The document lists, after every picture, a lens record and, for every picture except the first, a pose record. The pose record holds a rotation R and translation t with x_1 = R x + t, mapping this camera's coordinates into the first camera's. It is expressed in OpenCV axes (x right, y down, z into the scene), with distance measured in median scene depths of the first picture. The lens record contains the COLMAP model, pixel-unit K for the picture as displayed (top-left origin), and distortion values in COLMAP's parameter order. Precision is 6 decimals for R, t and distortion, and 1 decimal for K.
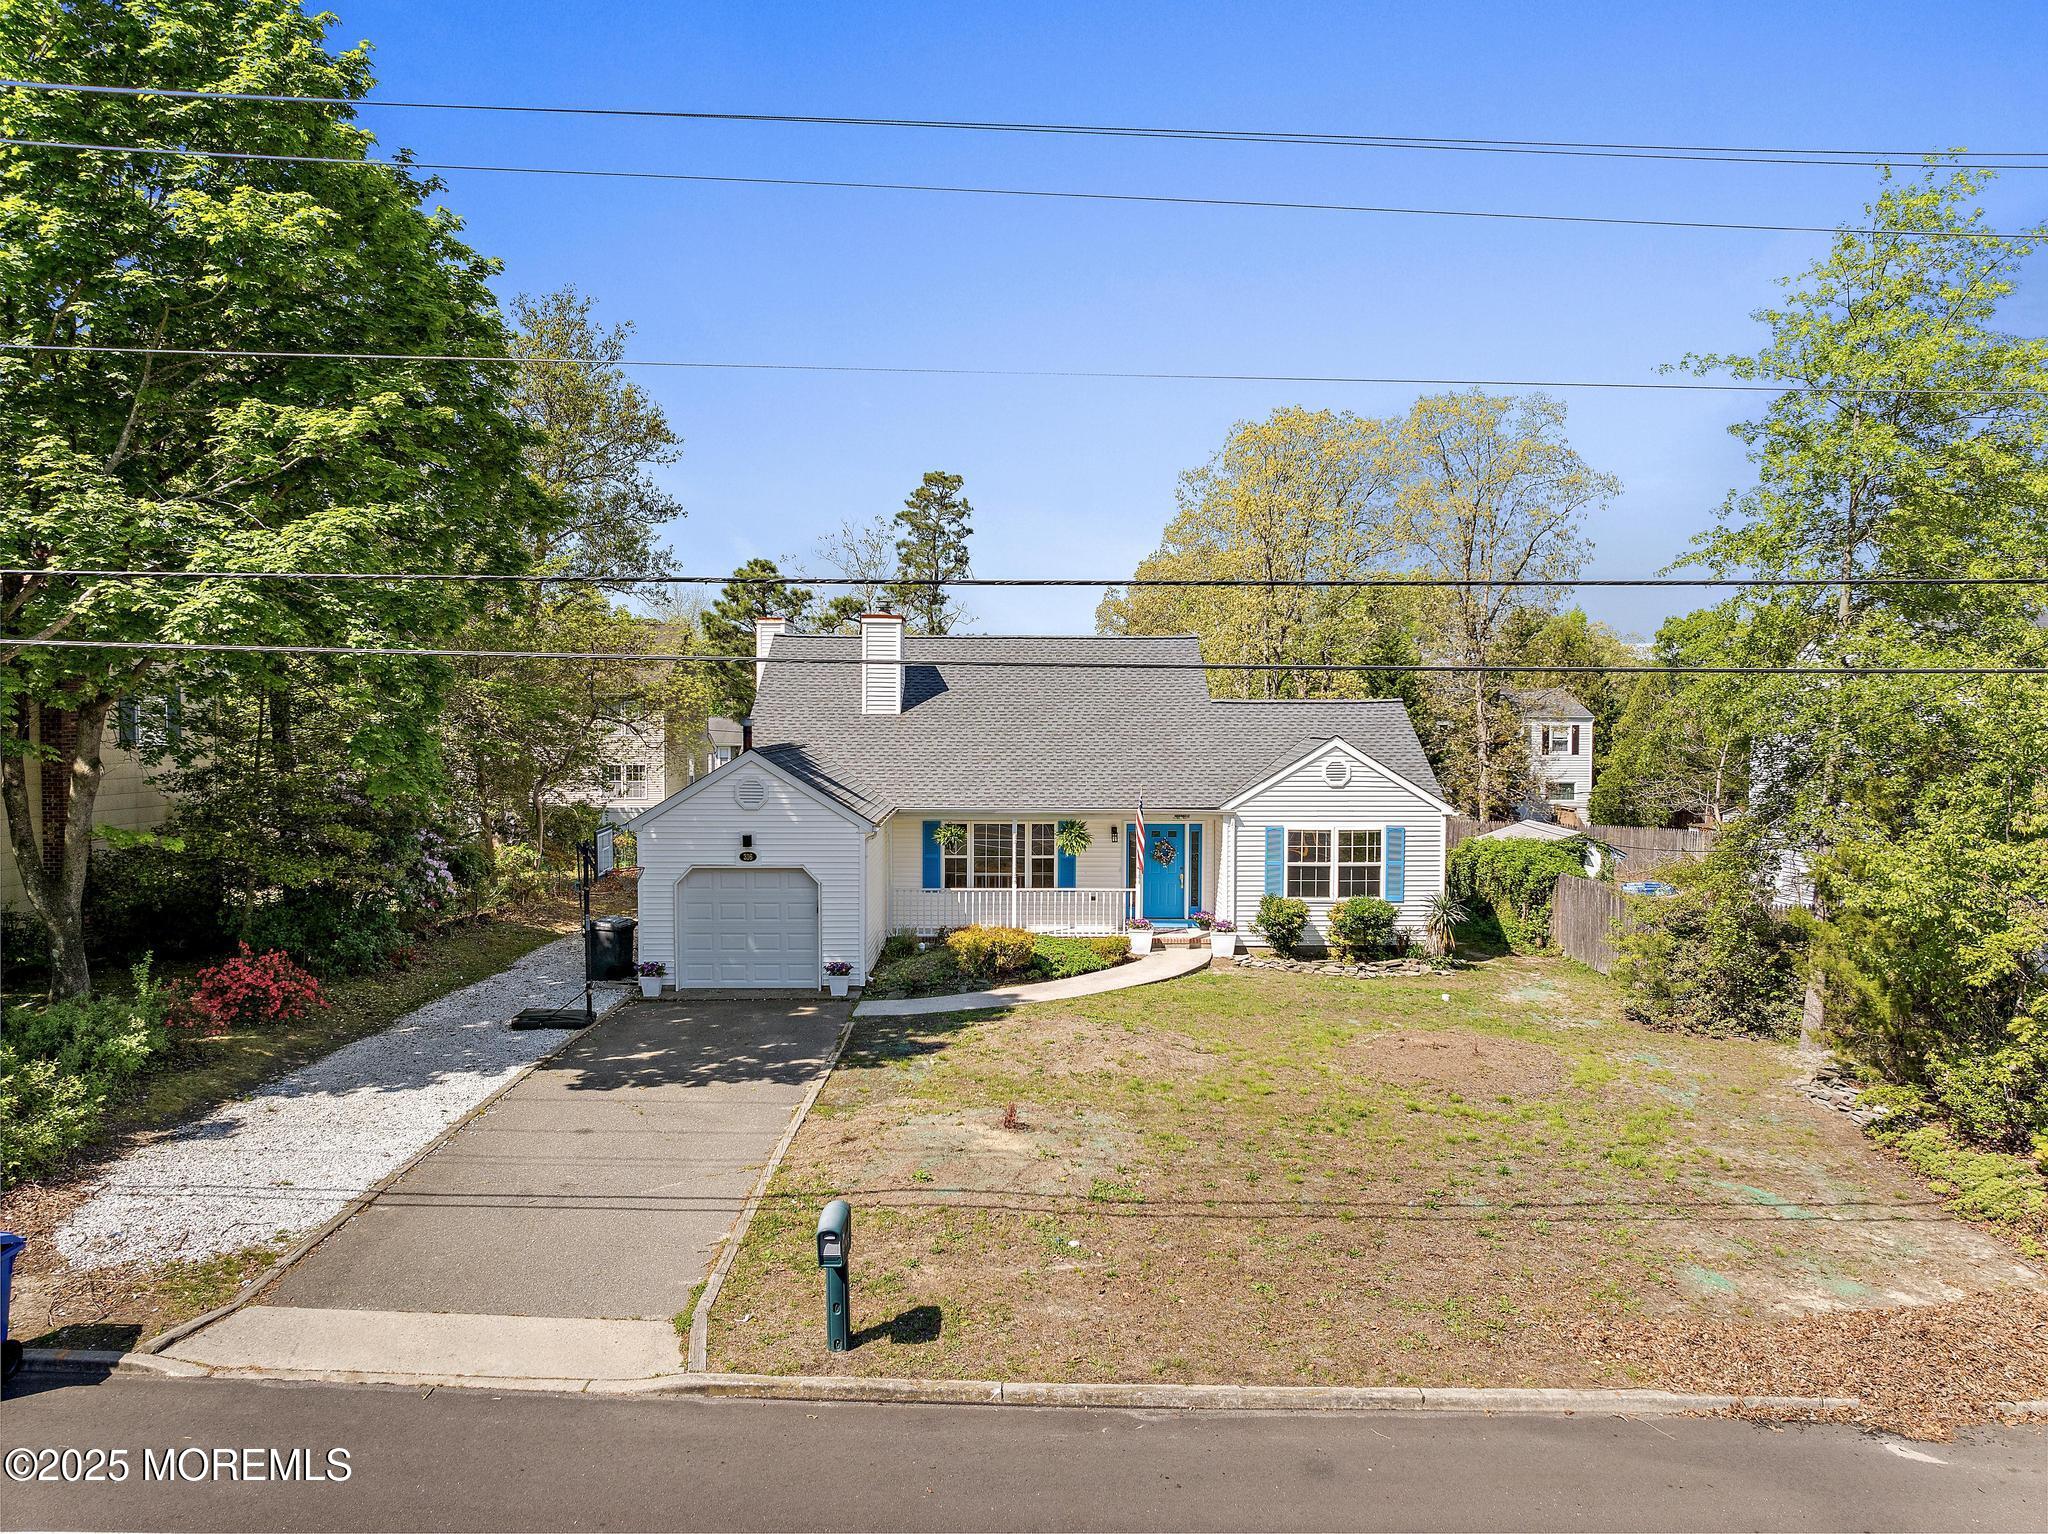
lens RADIAL K [[1444.0, 0, 1031.0], [0, 1444.0, 757.2], [0, 0, 1]] dist [-0.044228, 0.006242]
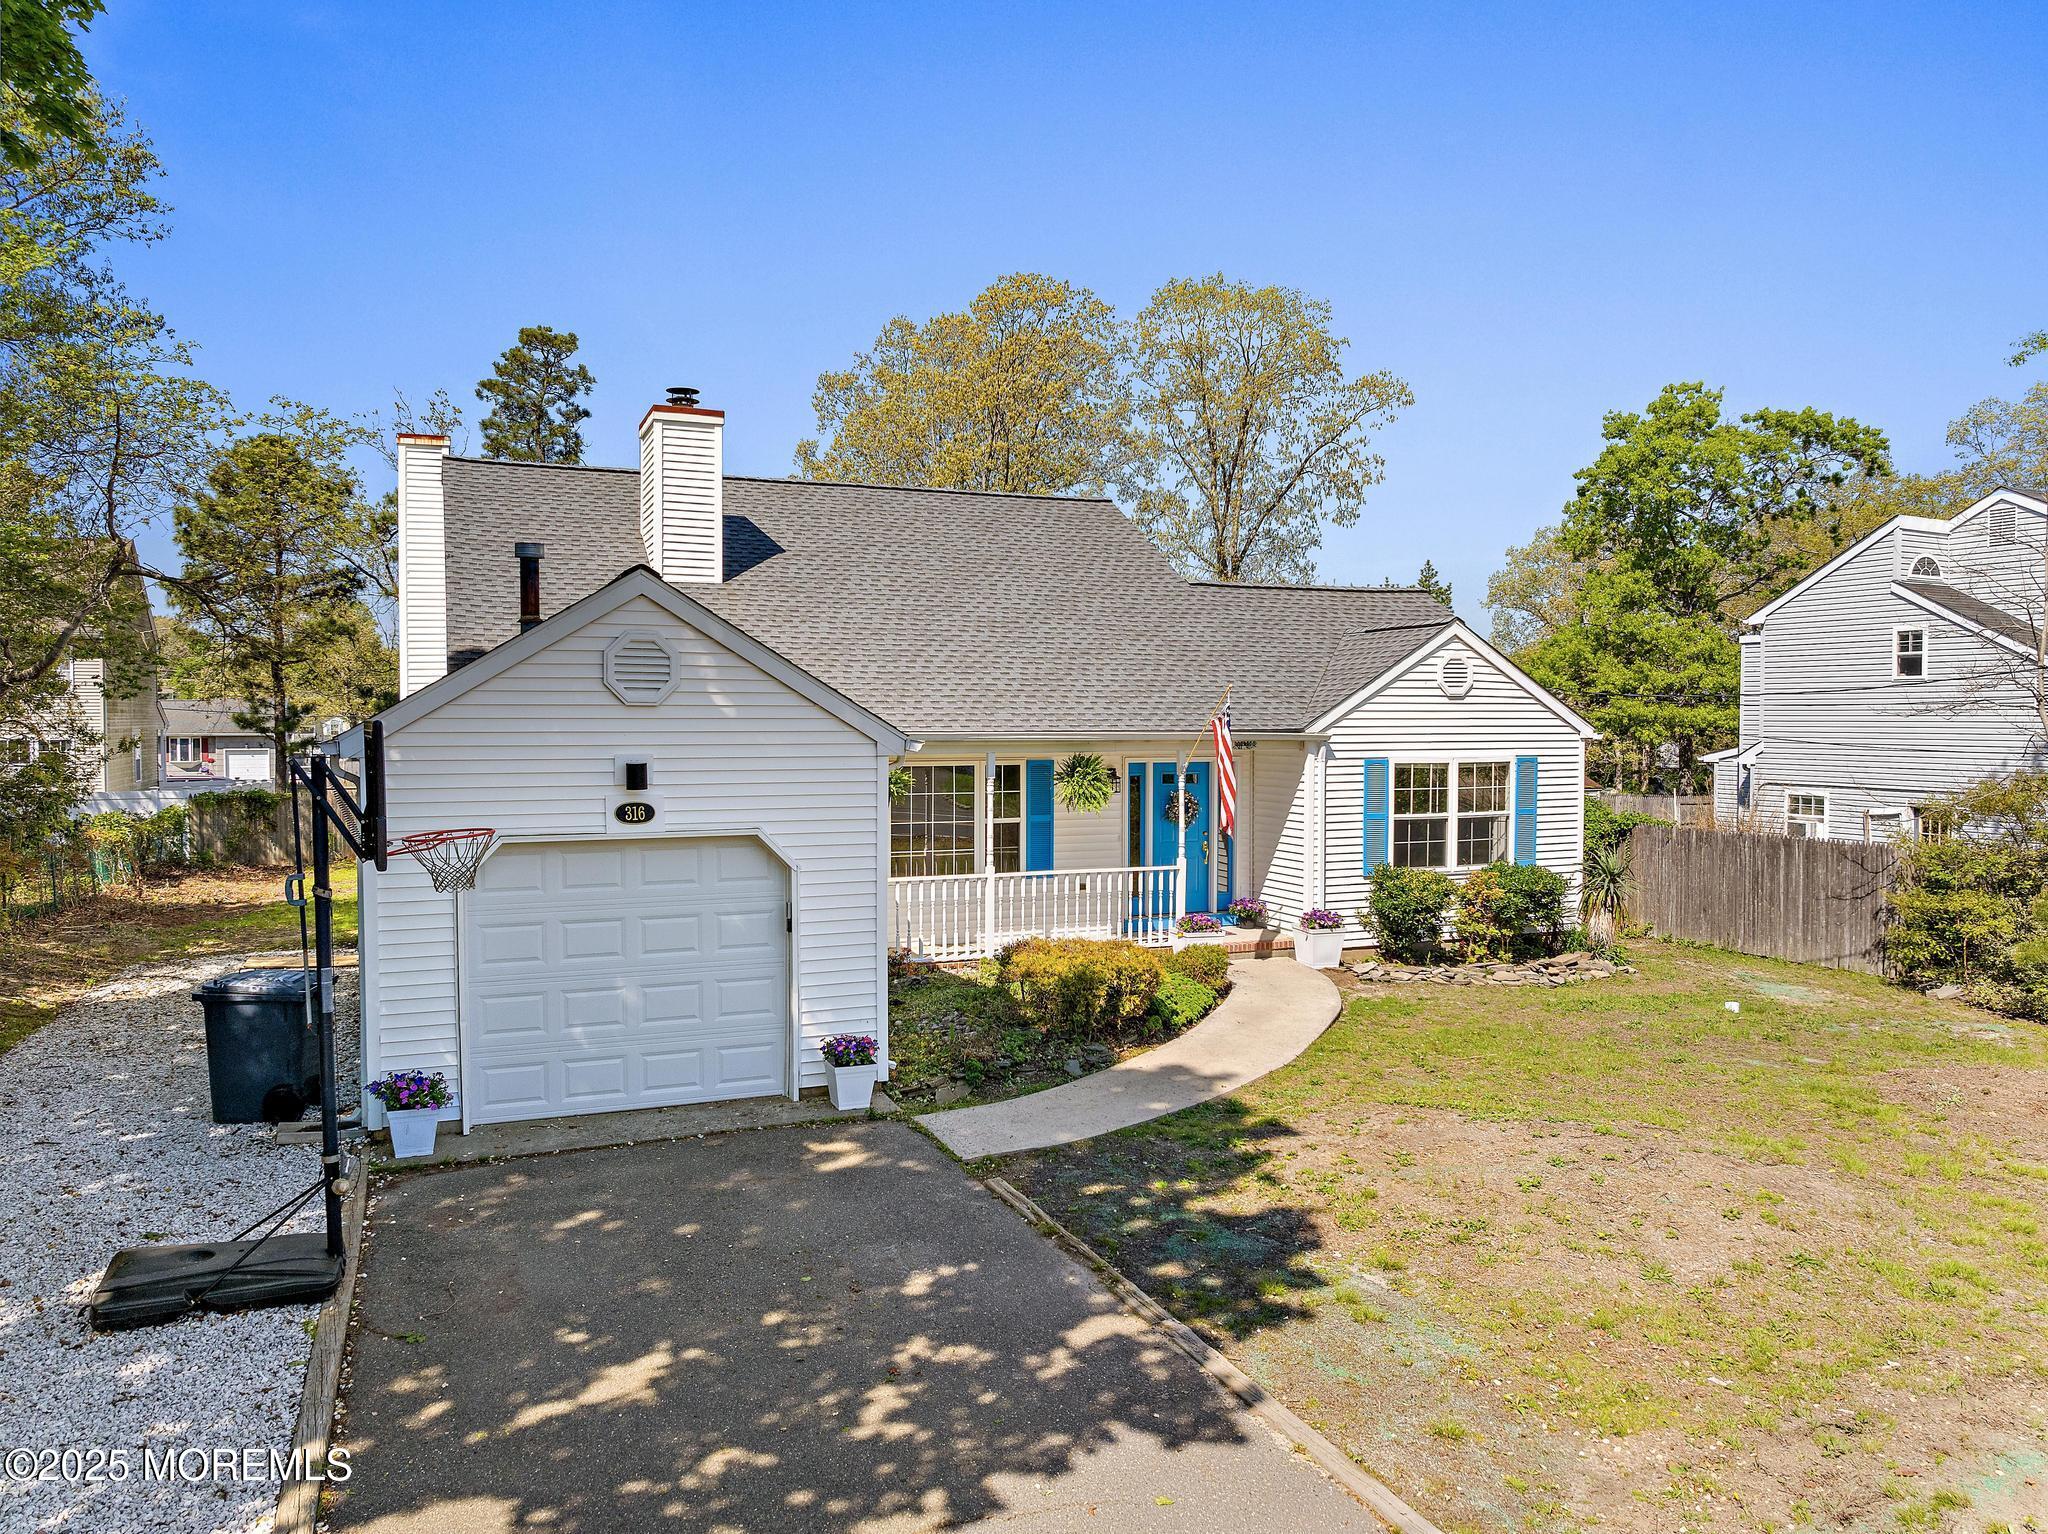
lens RADIAL K [[1444.0, 0, 1034.4], [0, 1444.0, 781.3], [0, 0, 1]] dist [-0.044228, 0.006242]
pose [[0.927237, -0.019381, 0.373974, -0.210240], [0.015355, 0.999788, 0.013743, 0.046908], [-0.374161, -0.007001, 0.927337, 0.464286]]
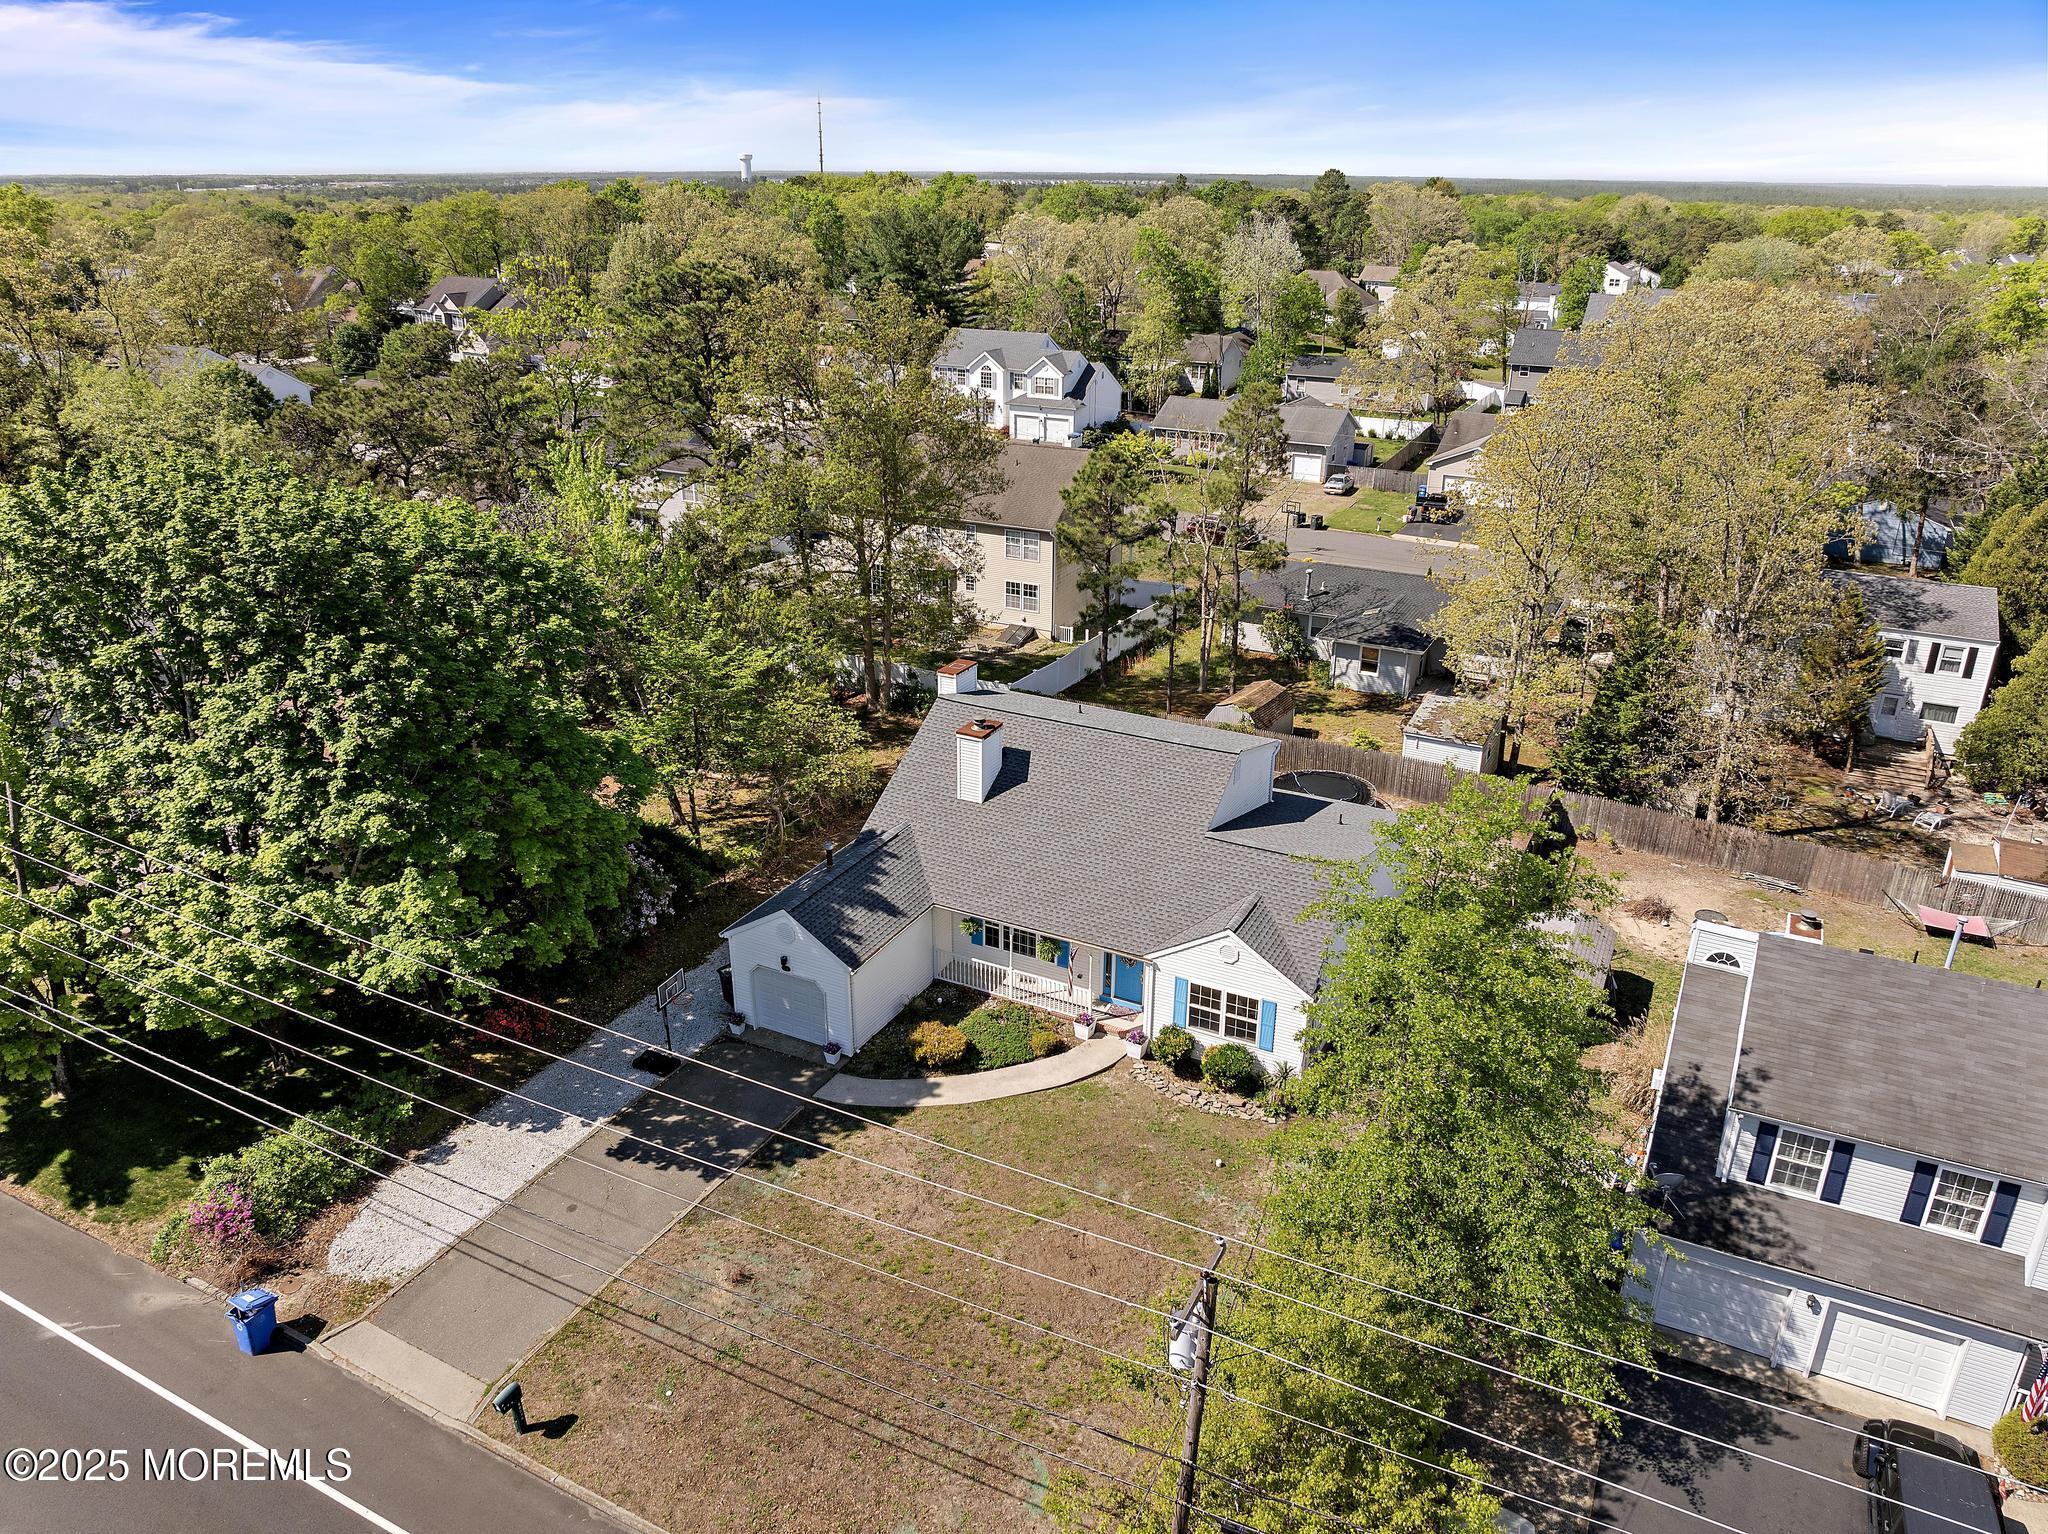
lens RADIAL K [[1444.0, 0, 1038.4], [0, 1444.0, 768.4], [0, 0, 1]] dist [-0.044228, 0.006242]
pose [[0.886252, 0.180348, -0.426652, 0.581957], [-0.019148, 0.934567, 0.355272, -0.598438], [0.462807, -0.306691, 0.831715, -0.102874]]
